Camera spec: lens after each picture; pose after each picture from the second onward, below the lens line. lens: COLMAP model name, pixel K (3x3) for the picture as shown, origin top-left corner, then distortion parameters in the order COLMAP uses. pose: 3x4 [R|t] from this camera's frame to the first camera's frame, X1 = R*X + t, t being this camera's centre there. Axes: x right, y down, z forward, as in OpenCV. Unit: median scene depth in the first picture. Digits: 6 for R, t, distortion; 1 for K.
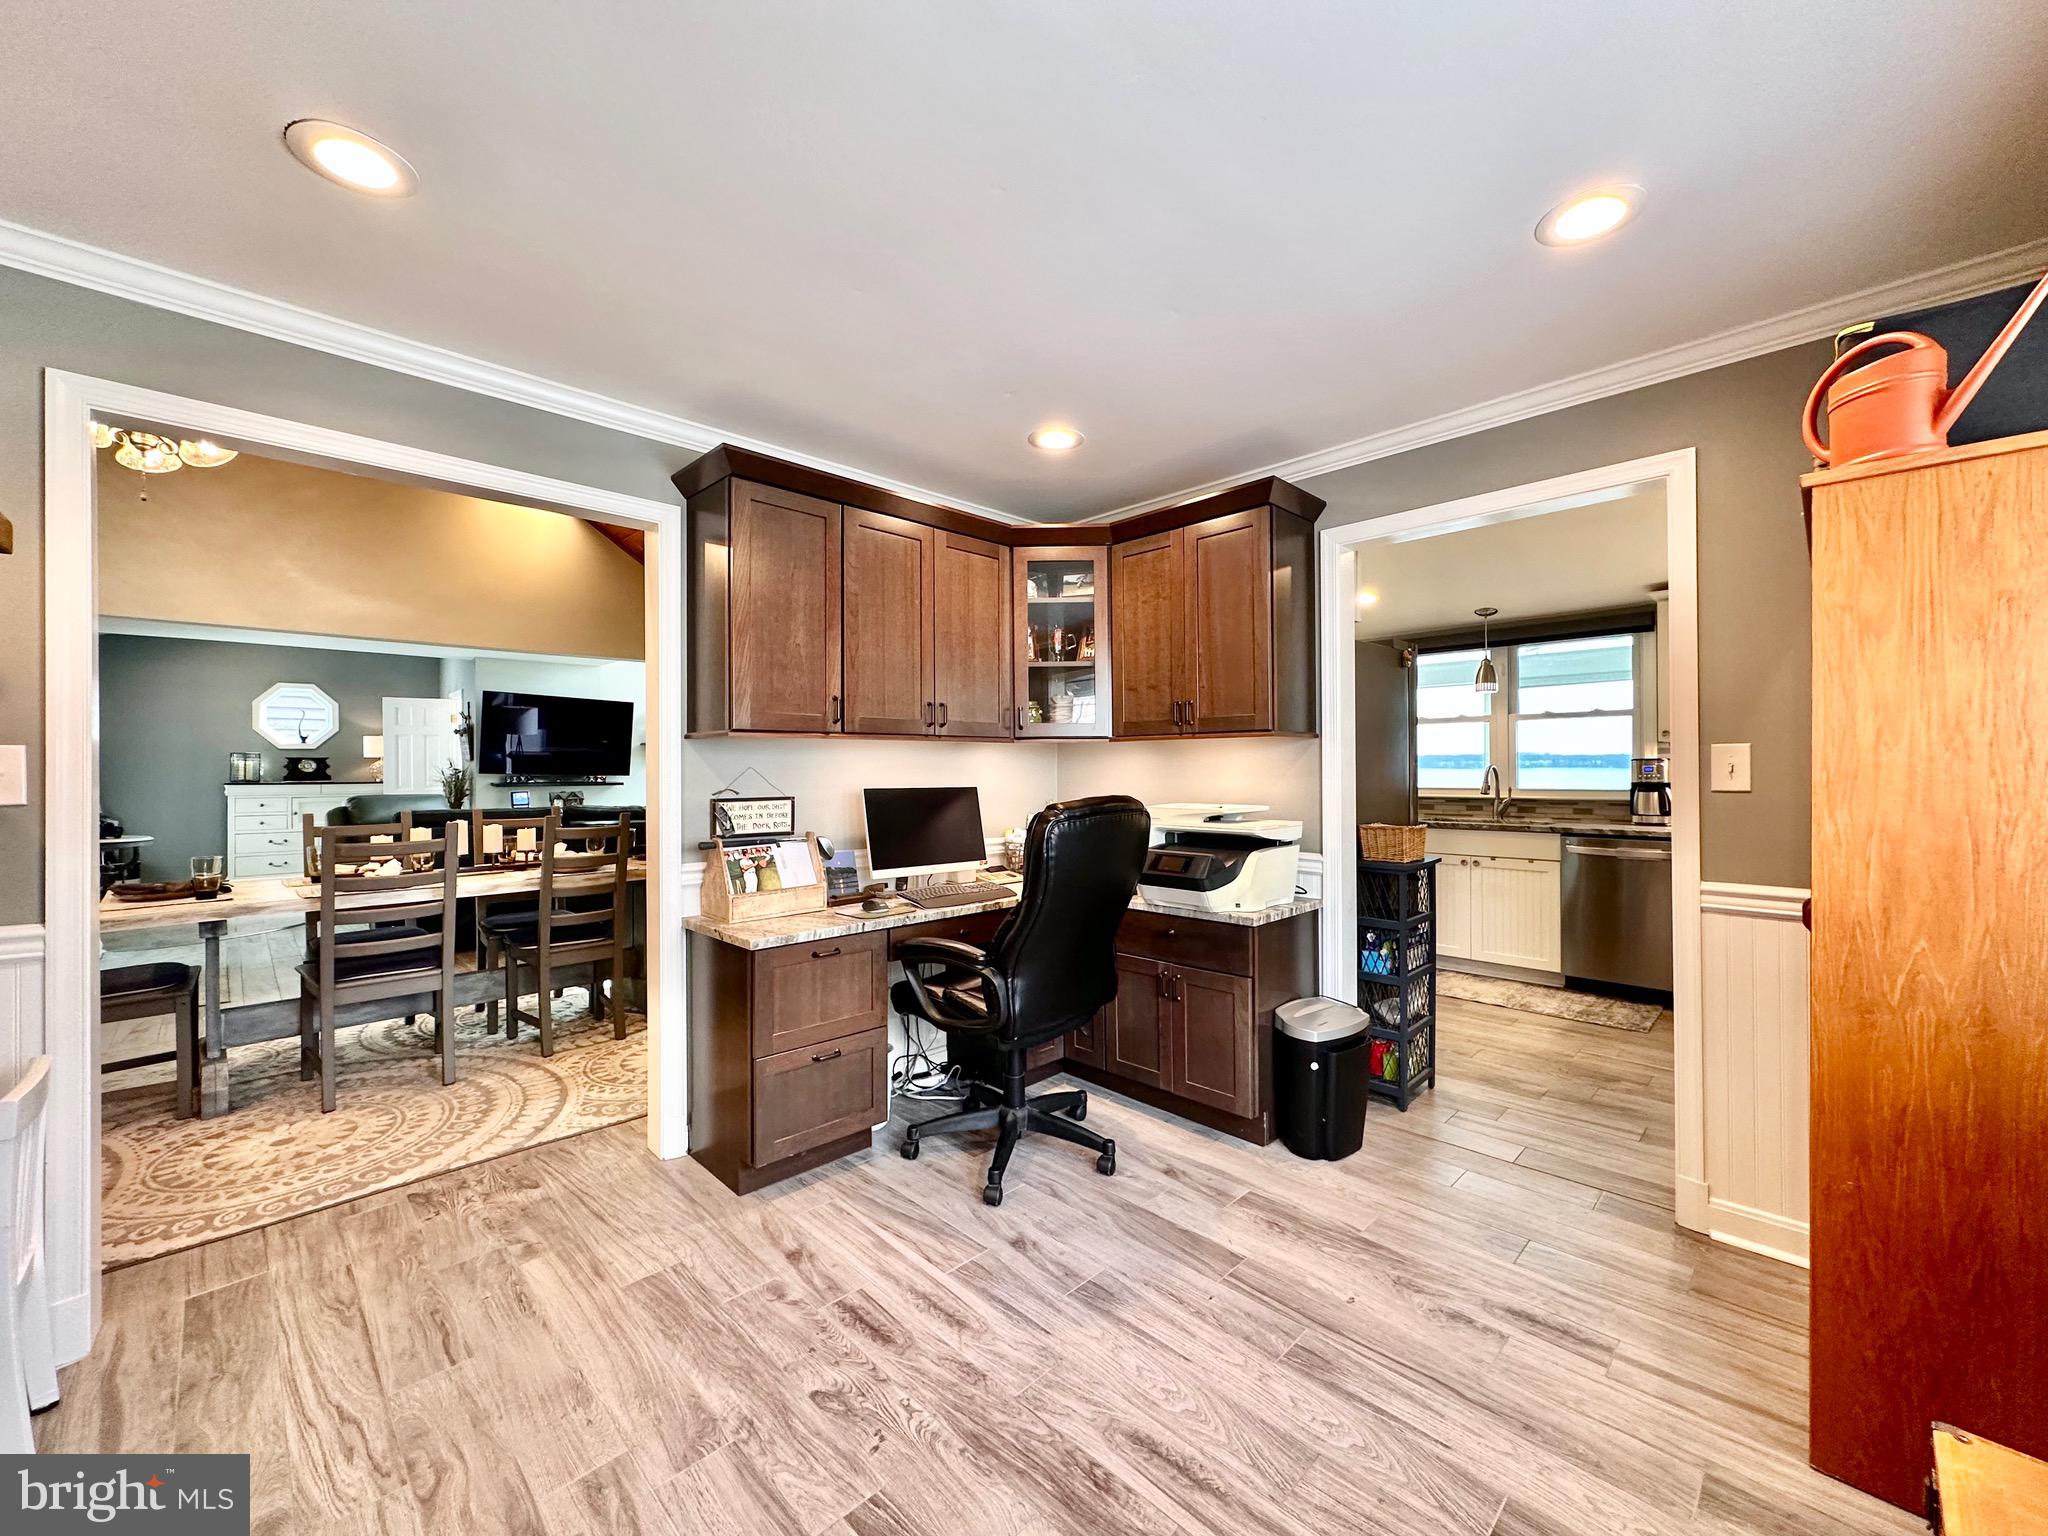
lens RADIAL K [[814.0, 0, 1024.0], [0, 814.0, 768.0], [0, 0, 1]] dist [-0.000879, 0.000740]
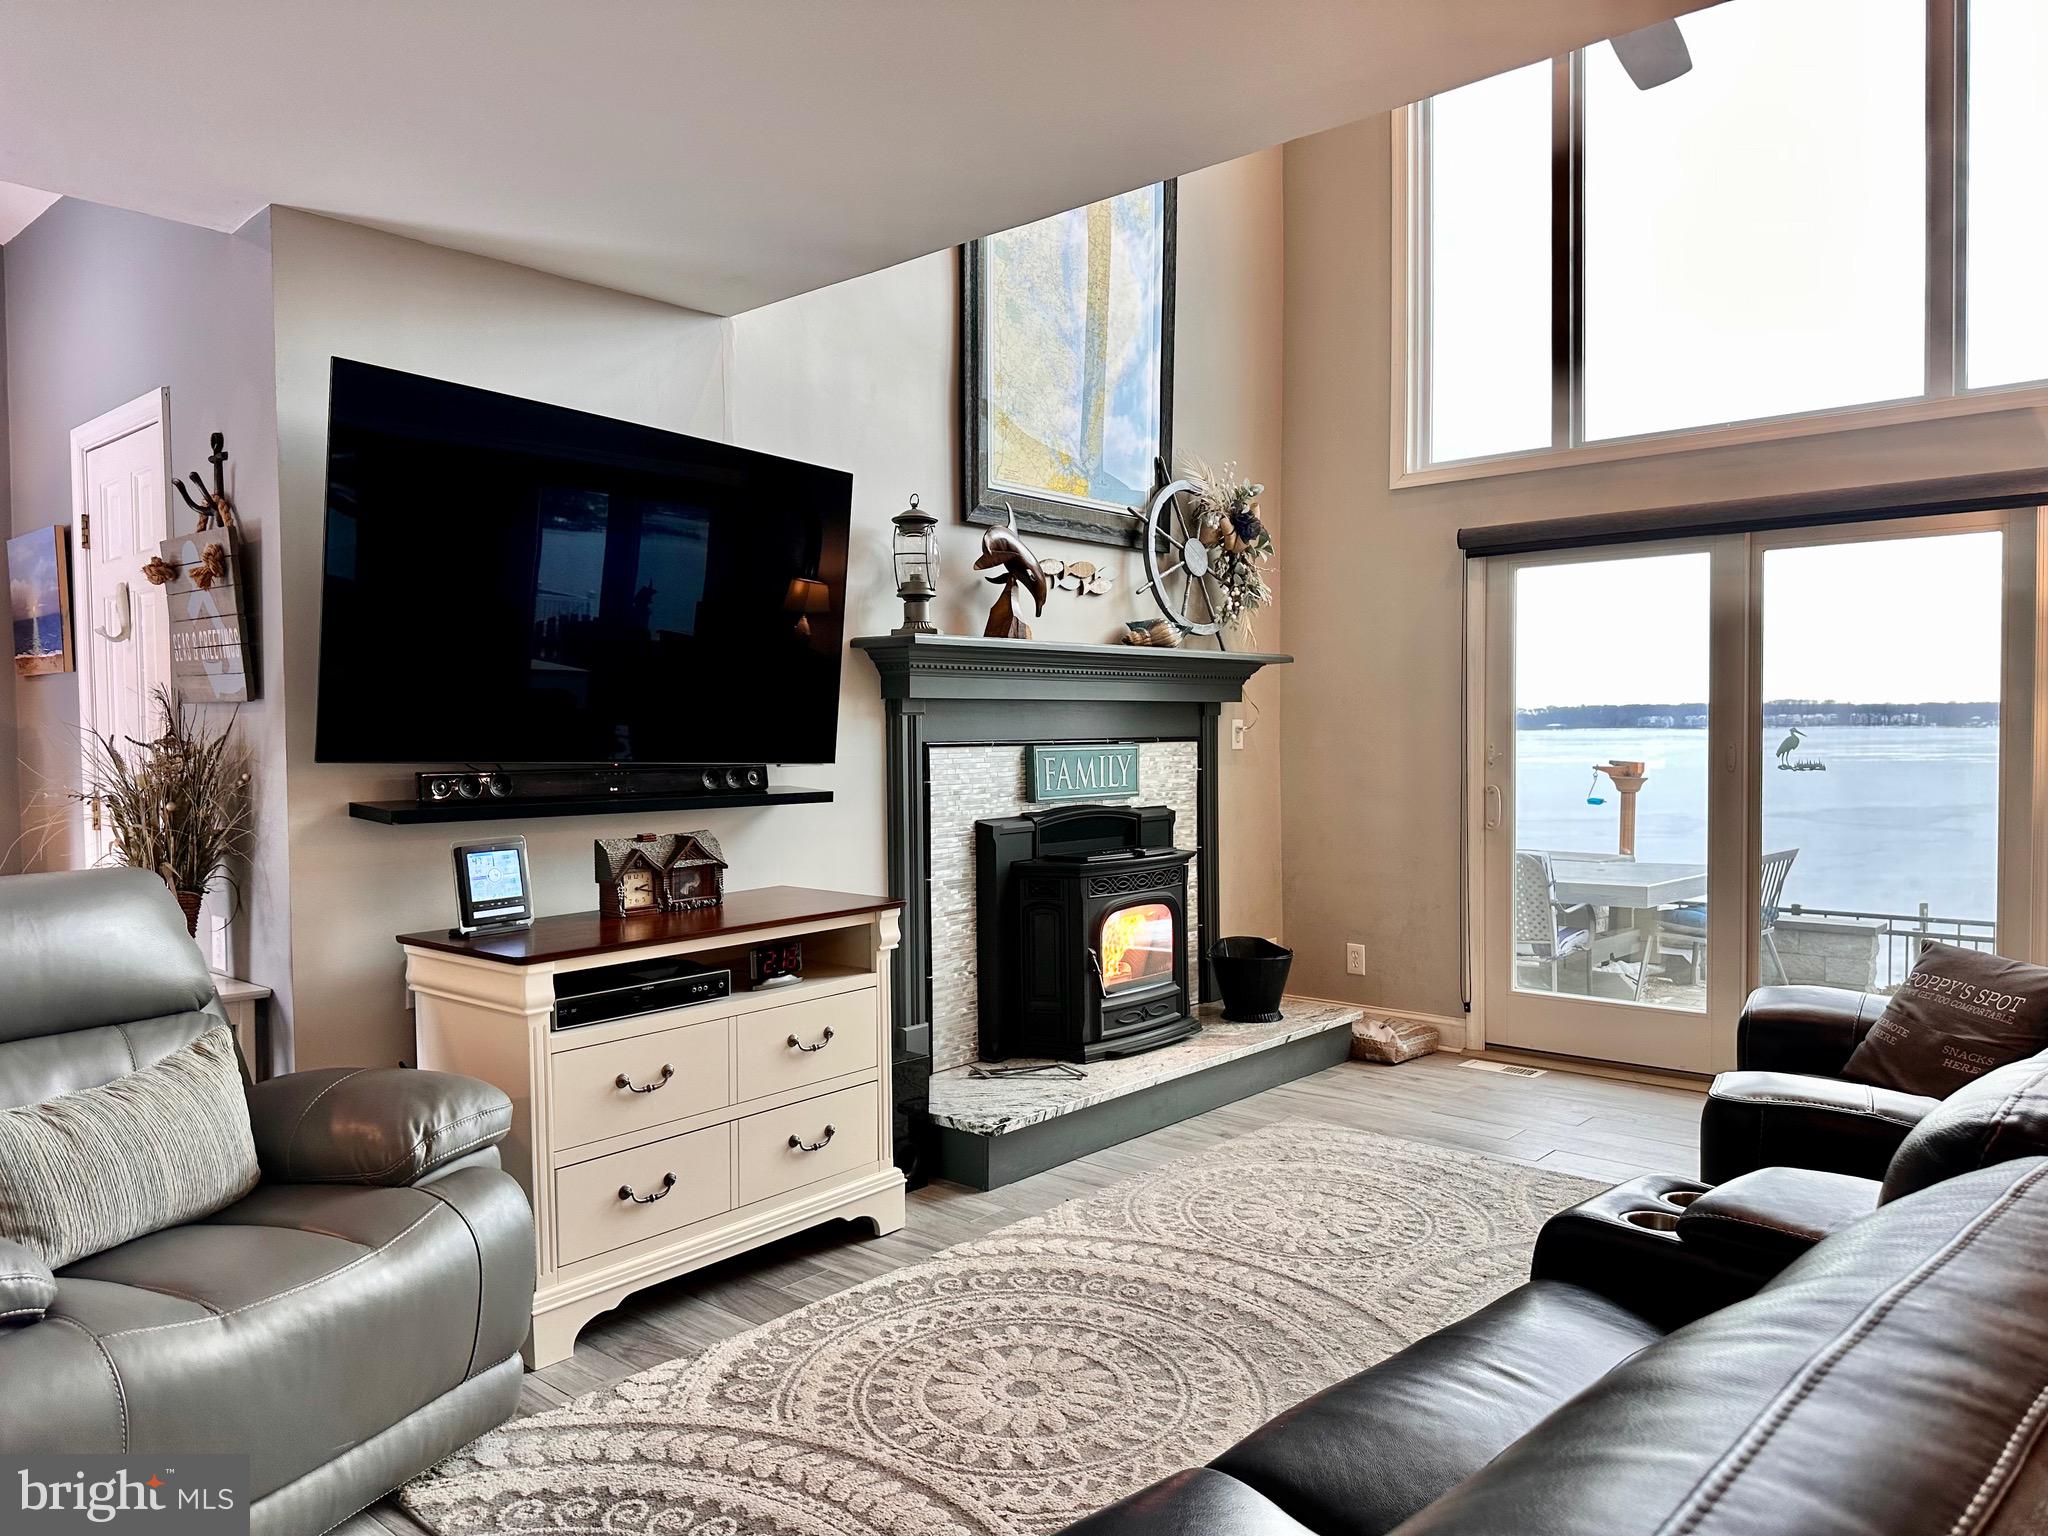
lens RADIAL K [[1374.3, 0, 1024.0], [0, 1374.3, 768.0], [0, 0, 1]] dist [-0.003765, -0.003277]
pose [[0.997103, -0.006972, 0.075739, -0.505098], [0.004911, 0.999613, 0.027365, -0.000560], [-0.075901, -0.026914, 0.996752, 0.625578]]
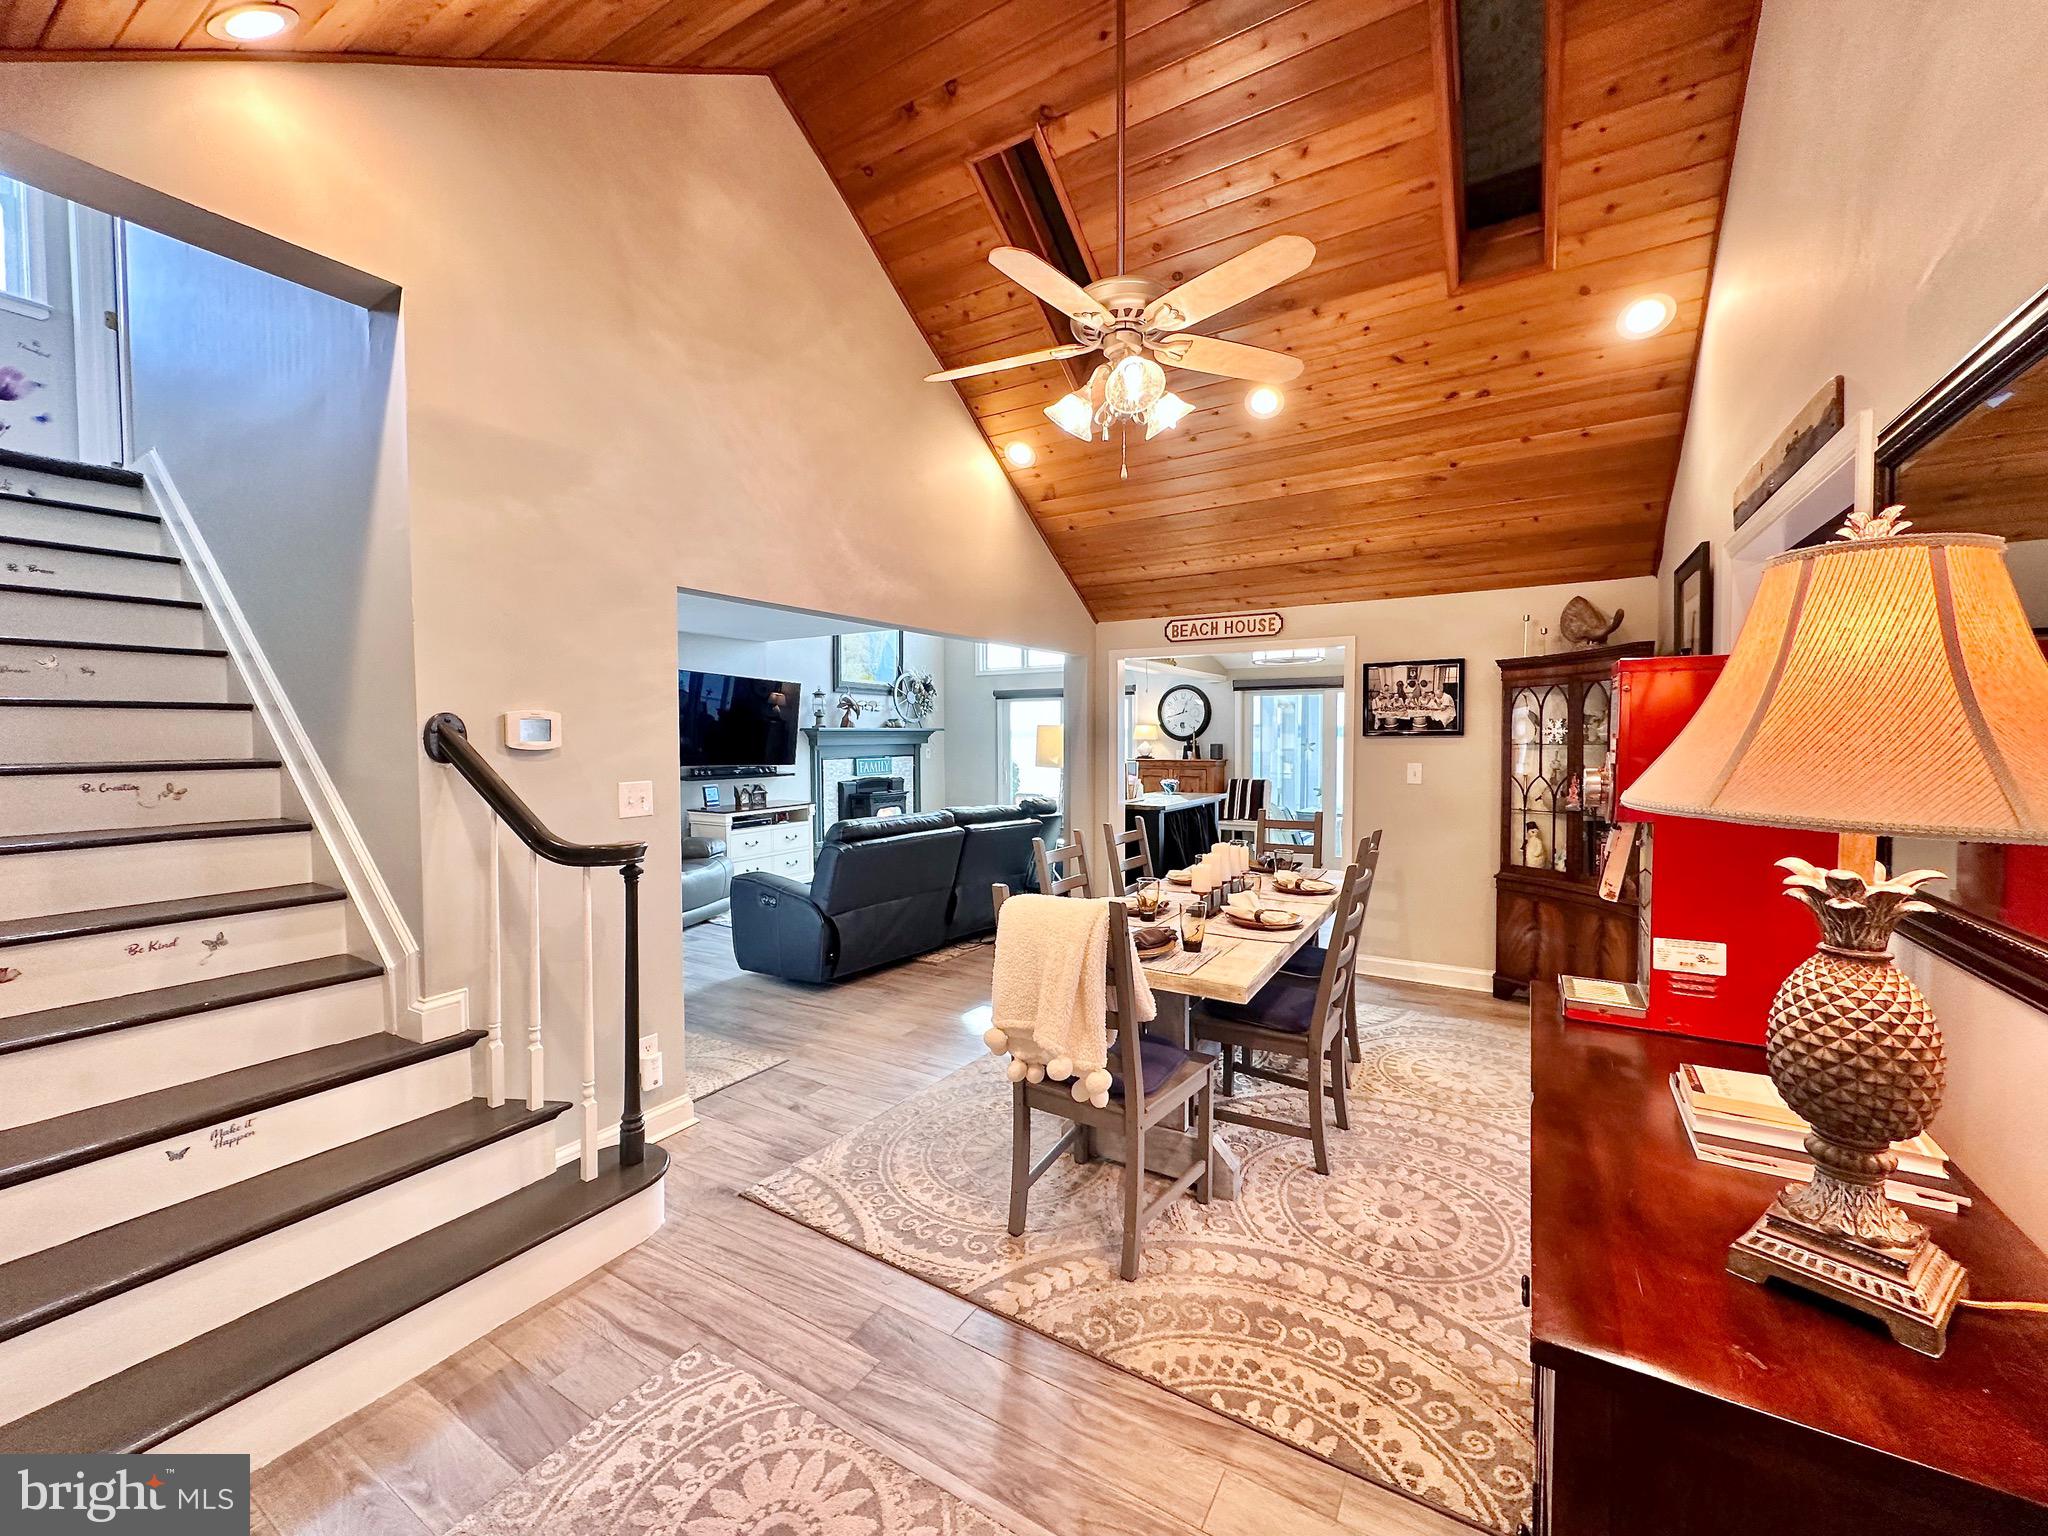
lens RADIAL K [[814.0, 0, 1024.0], [0, 814.0, 768.0], [0, 0, 1]] dist [-0.000879, 0.000740]
pose [[0.969833, -0.009037, 0.243604, -0.506458], [-0.000606, 0.999220, 0.039483, -0.025005], [-0.243771, -0.038440, 0.969071, 0.076932]]
